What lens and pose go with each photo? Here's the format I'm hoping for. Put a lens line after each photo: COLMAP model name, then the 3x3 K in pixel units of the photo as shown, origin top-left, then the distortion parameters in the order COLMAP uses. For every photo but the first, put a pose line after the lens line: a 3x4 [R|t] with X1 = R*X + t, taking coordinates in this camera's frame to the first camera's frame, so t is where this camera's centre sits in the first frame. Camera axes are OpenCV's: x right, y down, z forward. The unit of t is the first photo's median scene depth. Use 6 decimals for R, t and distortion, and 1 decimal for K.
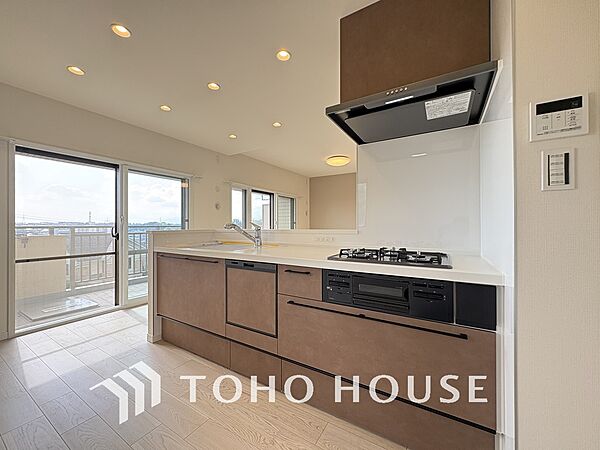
lens RADIAL K [[240.0, 0, 305.2], [0, 240.0, 225.4], [0, 0, 1]] dist [-0.001277, 0.000142]
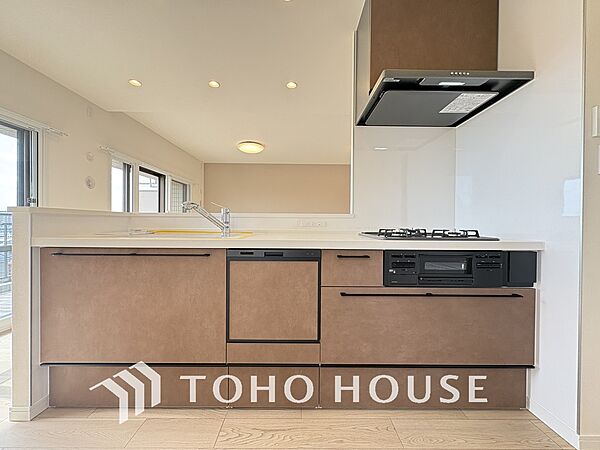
lens RADIAL K [[240.0, 0, 300.9], [0, 240.0, 225.8], [0, 0, 1]] dist [-0.001277, 0.000142]
pose [[0.856773, 0.003651, 0.515681, -0.566621], [-0.009507, 0.999917, 0.008717, 0.074633], [-0.515606, -0.012372, 0.856736, 0.347829]]
